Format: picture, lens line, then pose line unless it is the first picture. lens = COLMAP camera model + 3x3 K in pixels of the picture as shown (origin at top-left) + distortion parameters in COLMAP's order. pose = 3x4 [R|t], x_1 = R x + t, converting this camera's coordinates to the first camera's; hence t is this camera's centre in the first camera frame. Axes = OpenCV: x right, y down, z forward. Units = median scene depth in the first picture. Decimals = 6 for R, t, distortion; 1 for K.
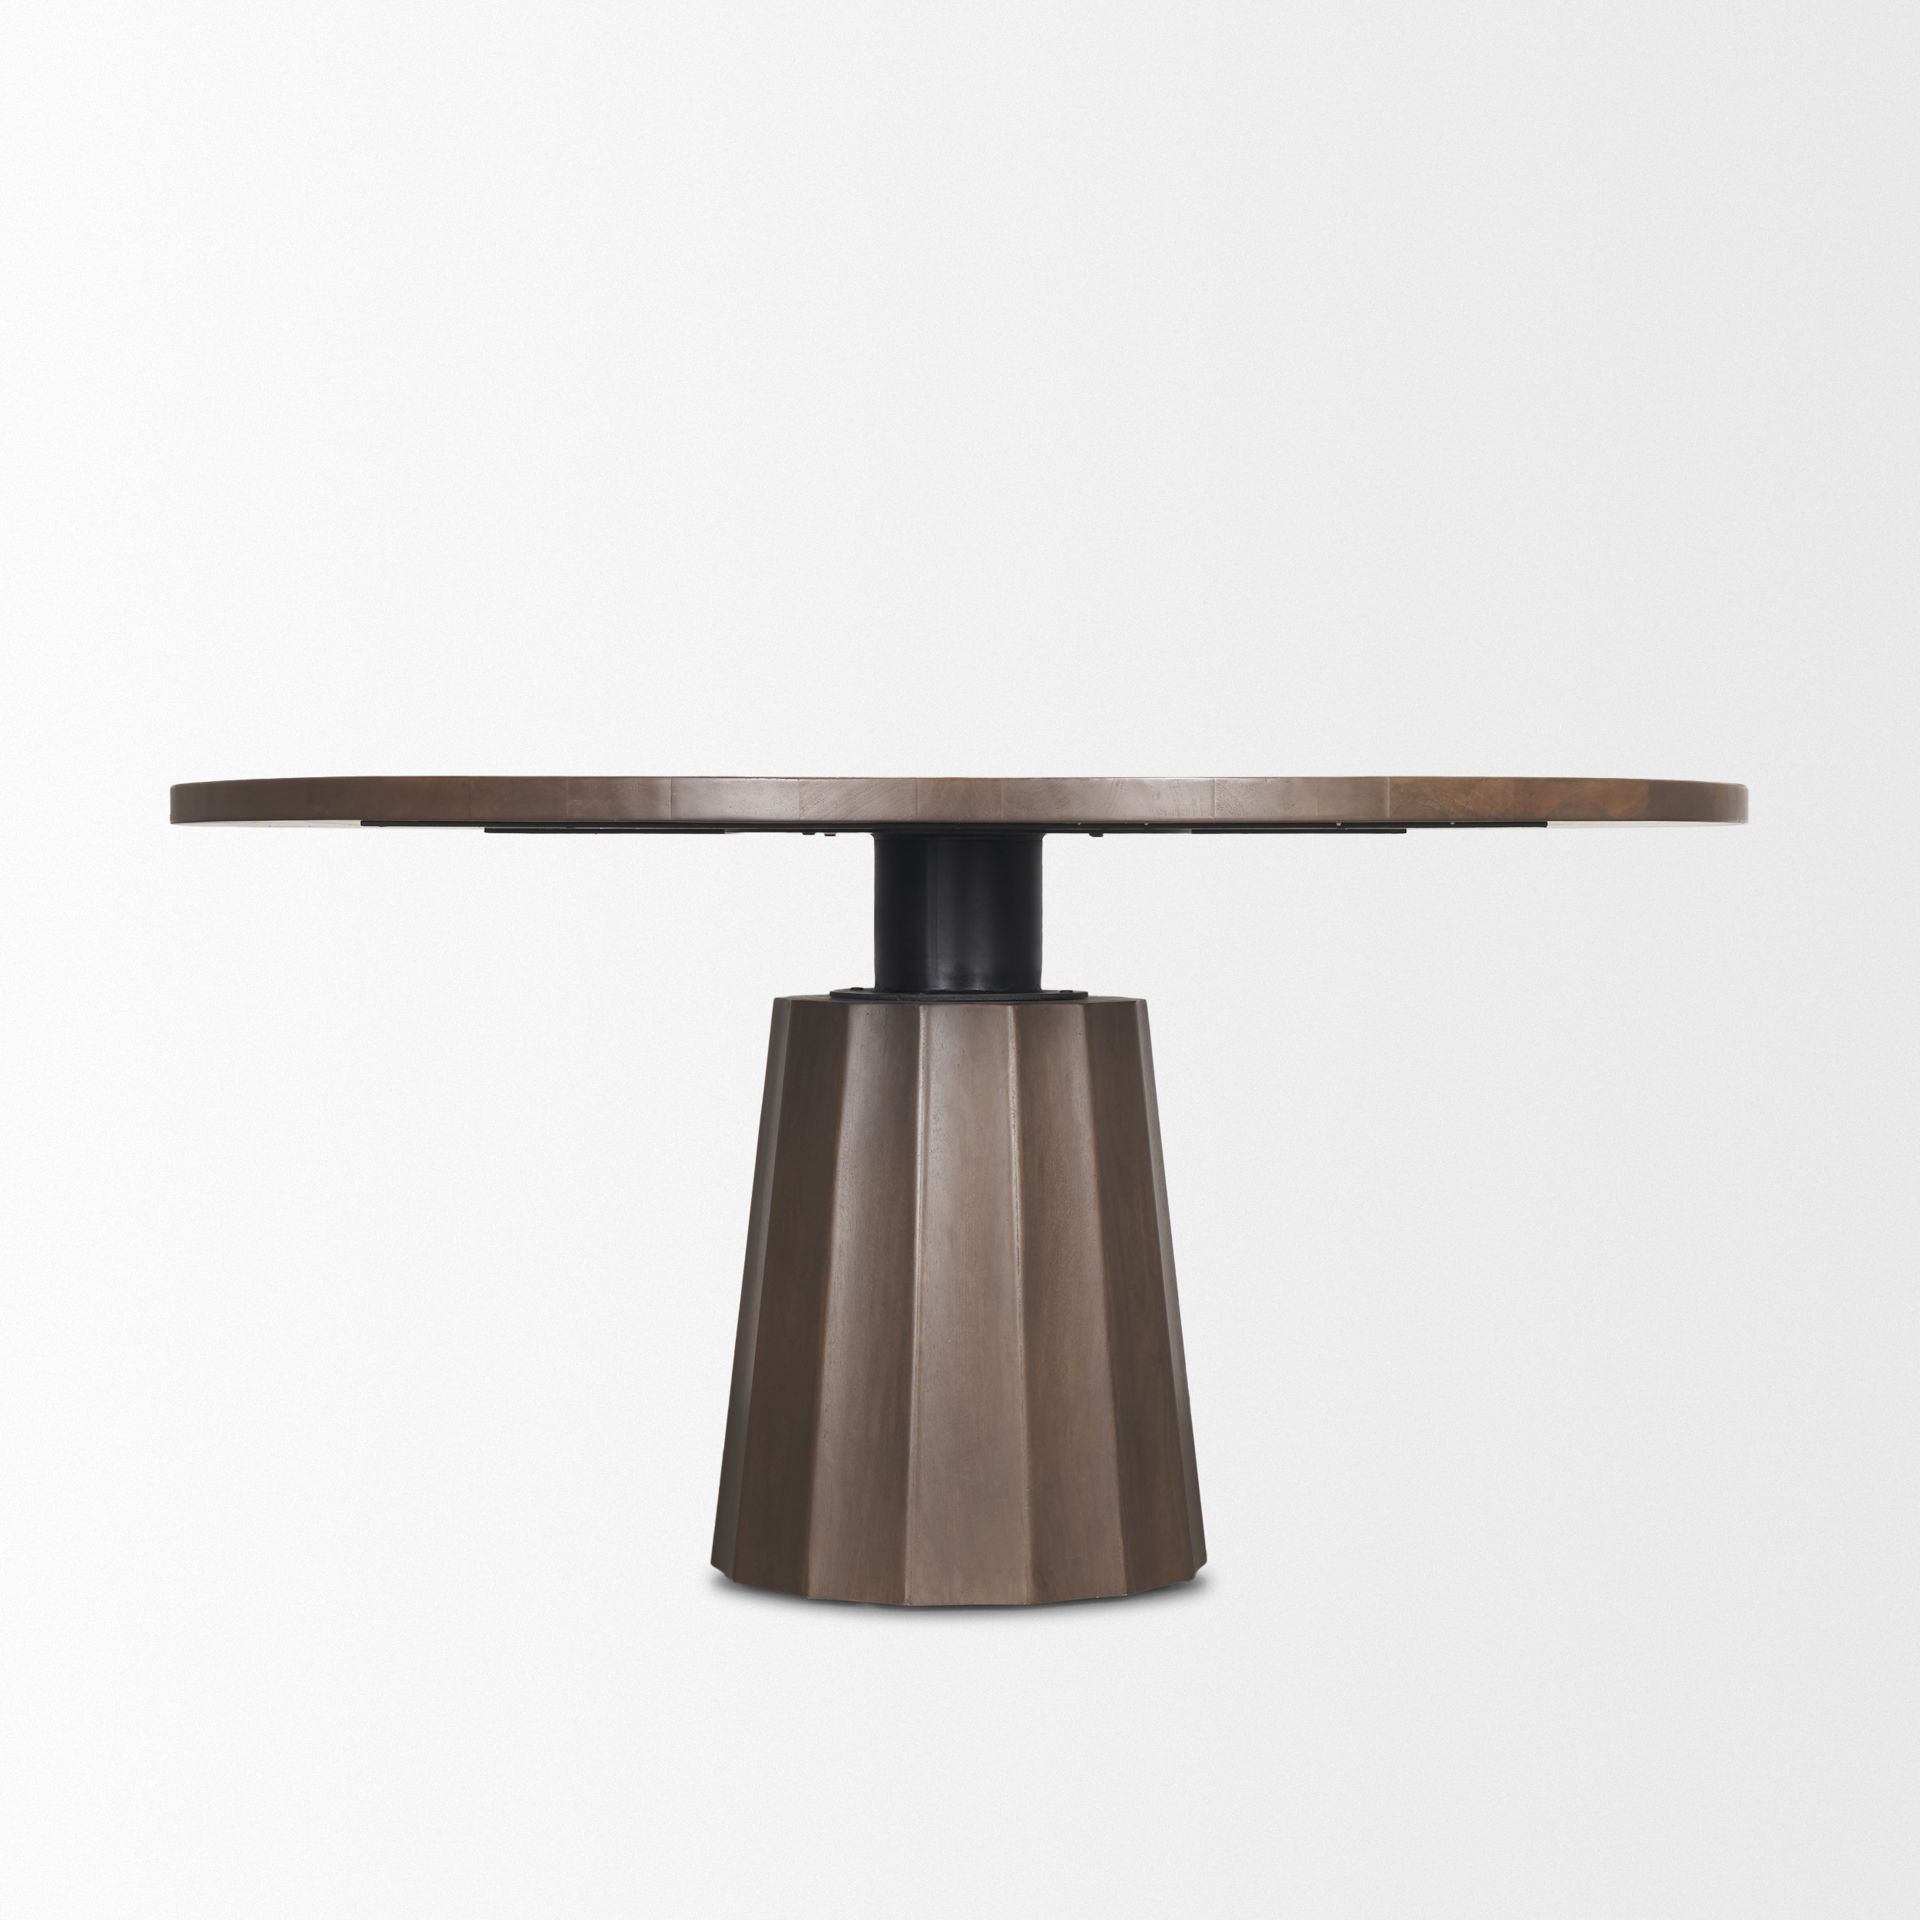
lens RADIAL K [[2565.0, 0, 957.1], [0, 2565.0, 959.6], [0, 0, 1]] dist [0.002525, 0.000000]
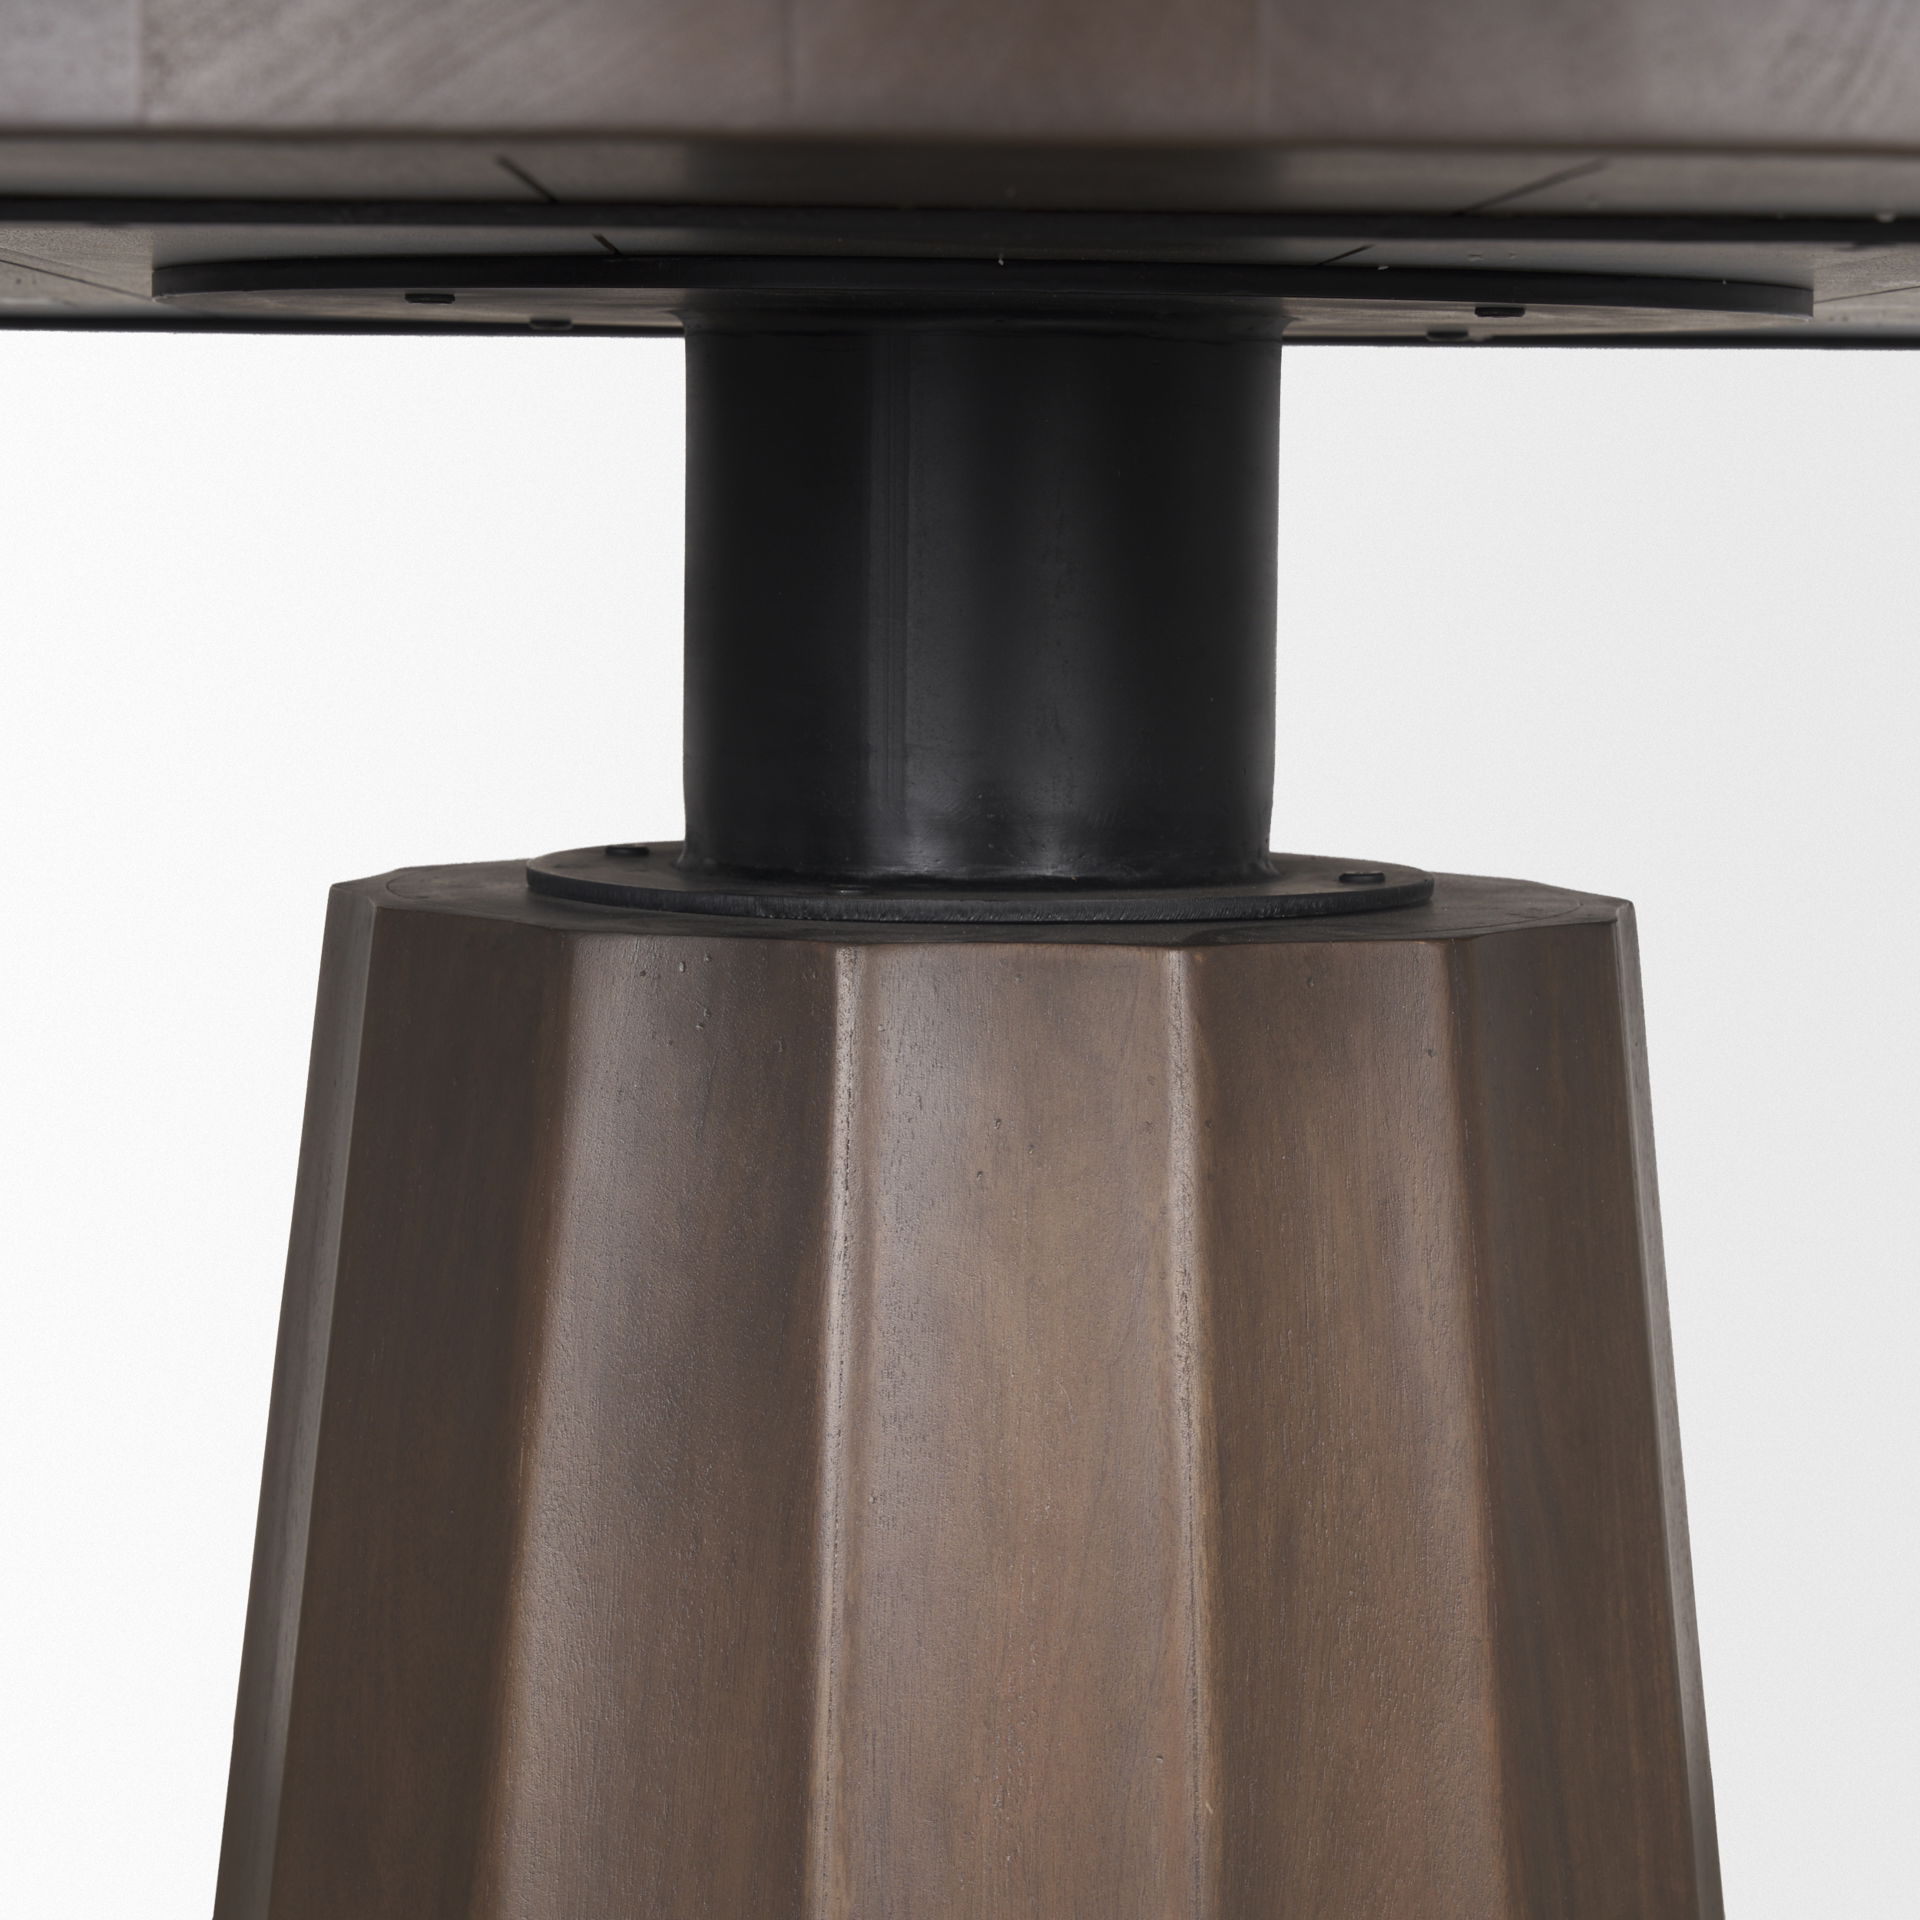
lens RADIAL K [[5117.4, 0, 965.8], [0, 5117.4, 959.8], [0, 0, 1]] dist [0.083436, 0.000000]
pose [[0.999959, 0.008254, 0.003662, -0.003042], [-0.008465, 0.998044, 0.061938, -0.013725], [-0.003143, -0.061967, 0.998073, 0.464959]]
